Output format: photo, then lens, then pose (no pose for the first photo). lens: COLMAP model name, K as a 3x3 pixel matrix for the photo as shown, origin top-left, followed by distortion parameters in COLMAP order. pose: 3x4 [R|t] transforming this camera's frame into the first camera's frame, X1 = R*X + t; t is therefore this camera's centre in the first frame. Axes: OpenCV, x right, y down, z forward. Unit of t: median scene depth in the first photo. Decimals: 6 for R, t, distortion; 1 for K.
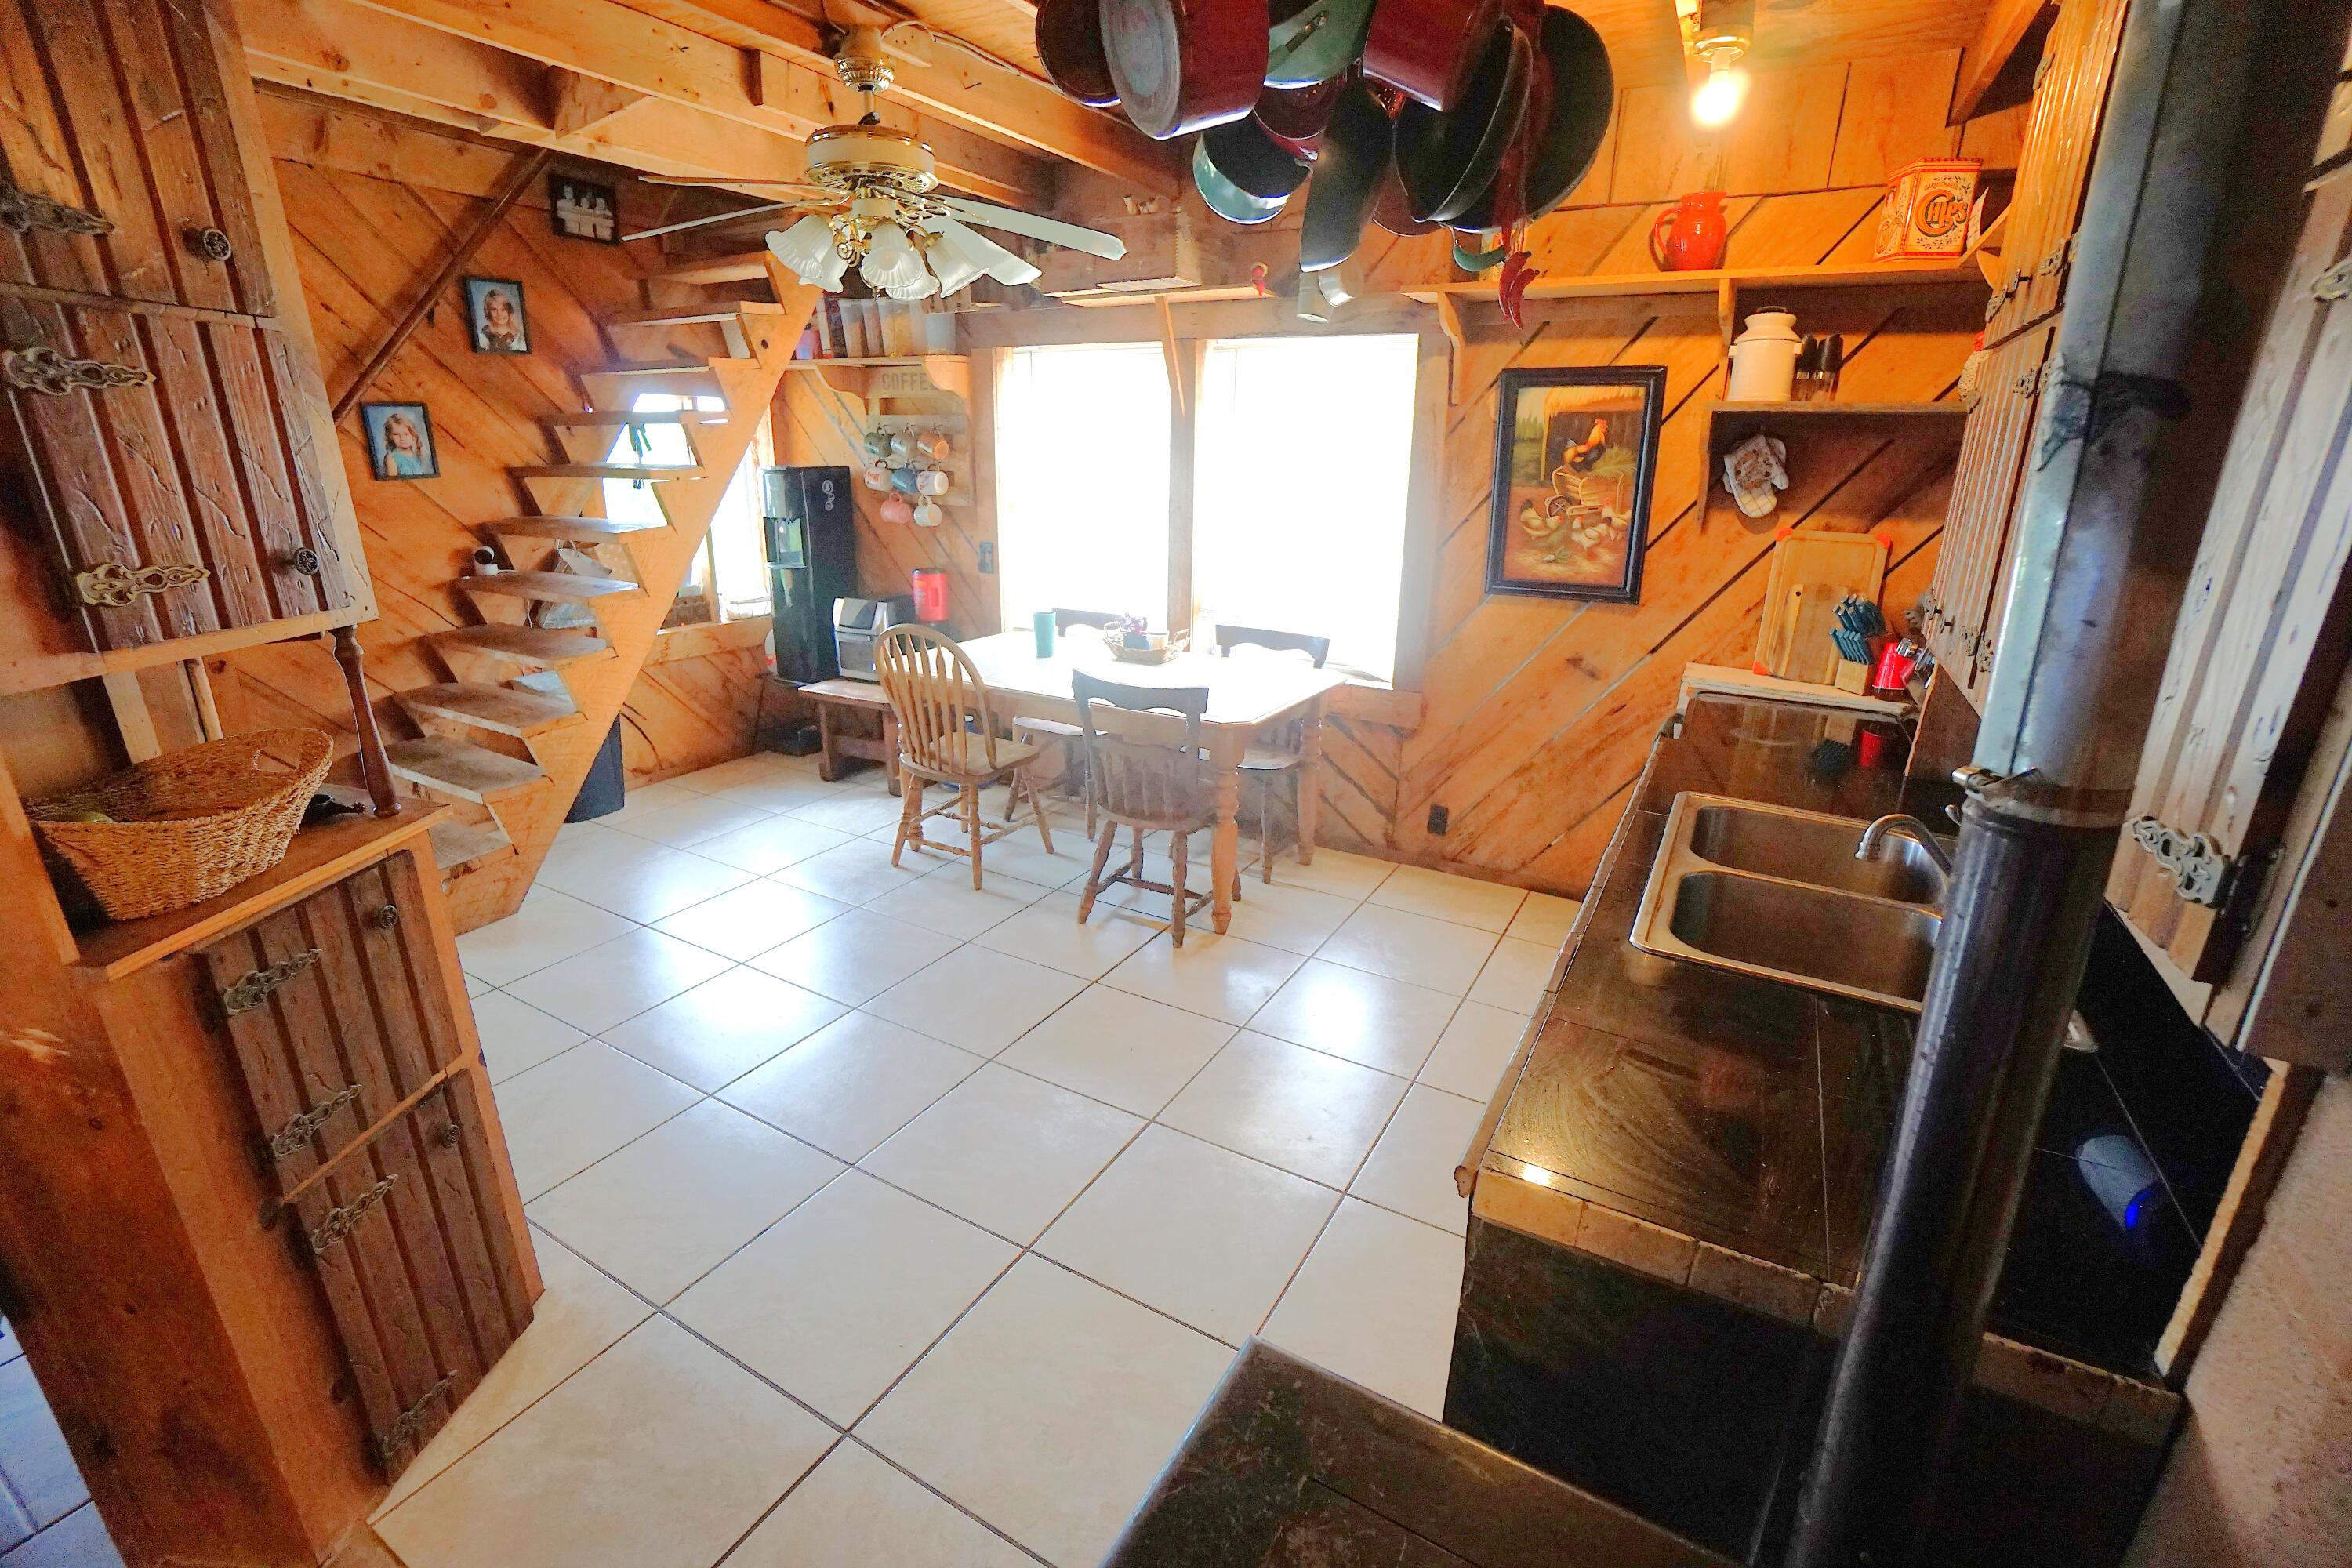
lens RADIAL K [[1053.8, 0, 1162.1], [0, 1053.8, 784.6], [0, 0, 1]] dist [-0.060819, 0.023065]
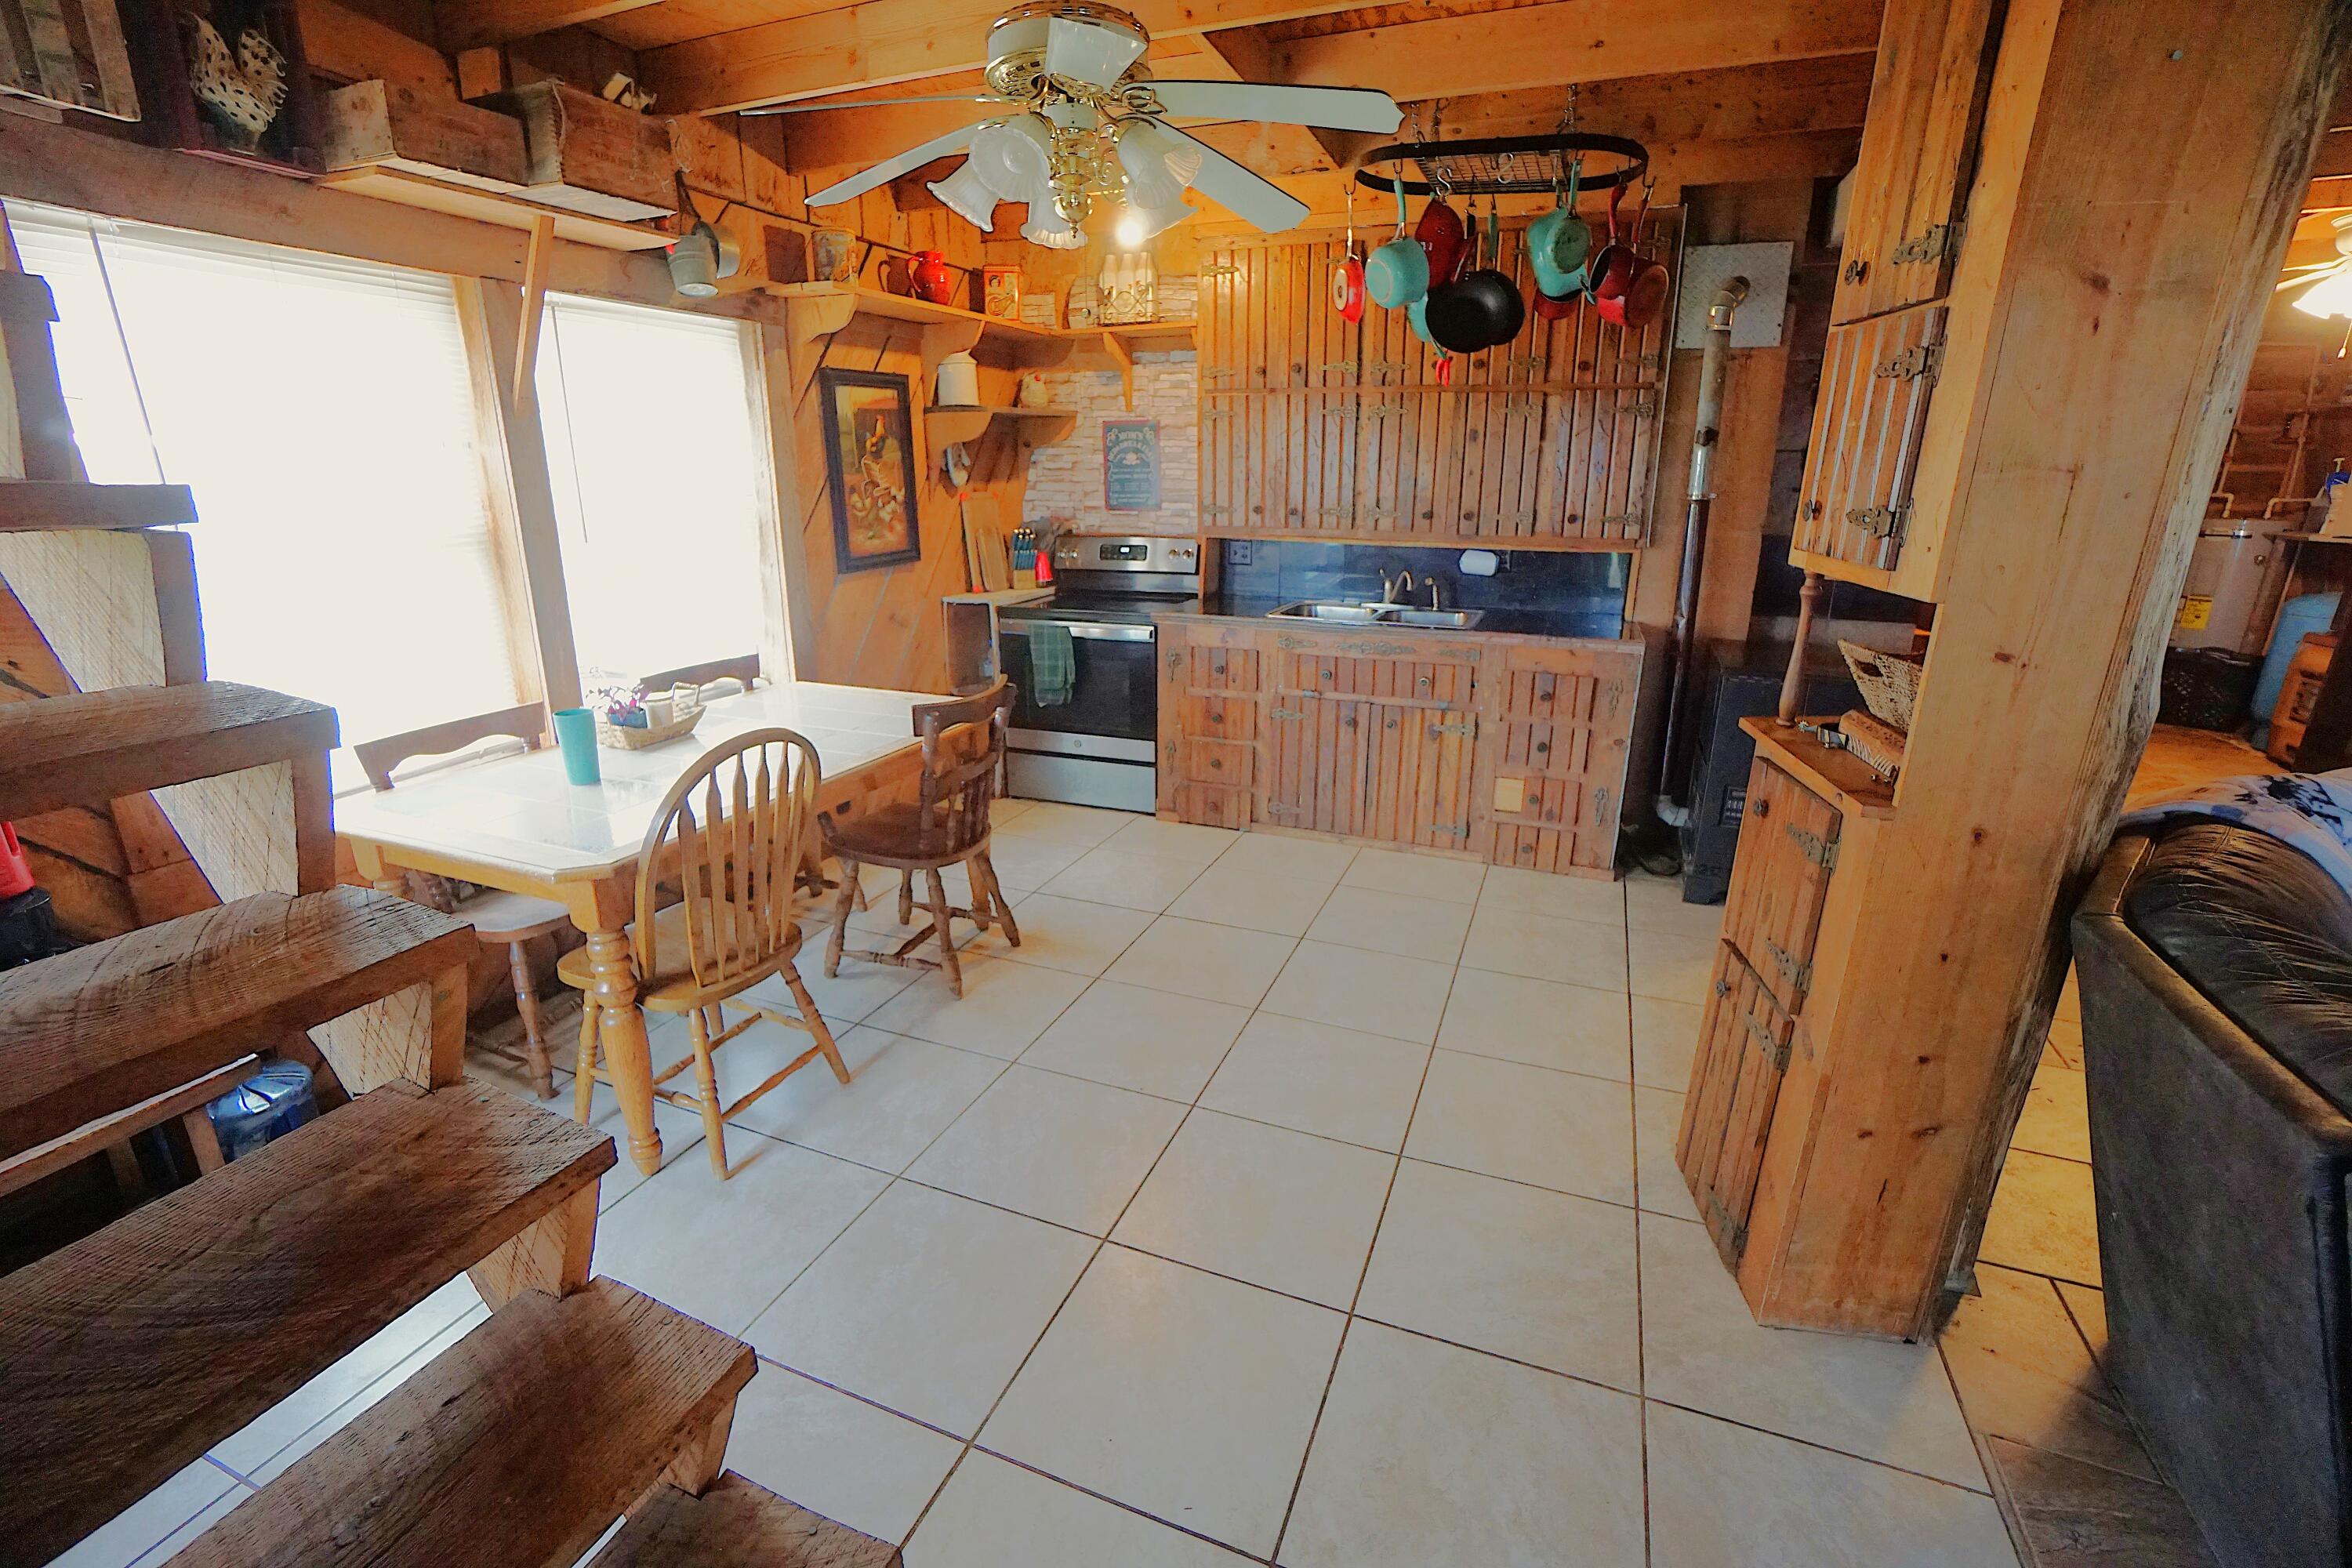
lens RADIAL K [[1053.8, 0, 1162.1], [0, 1053.8, 784.6], [0, 0, 1]] dist [-0.060819, 0.023065]
pose [[-0.121282, -0.296538, 0.947289, -0.877201], [0.334578, 0.886274, 0.320274, -0.241610], [-0.934531, 0.355786, -0.008274, 0.828792]]
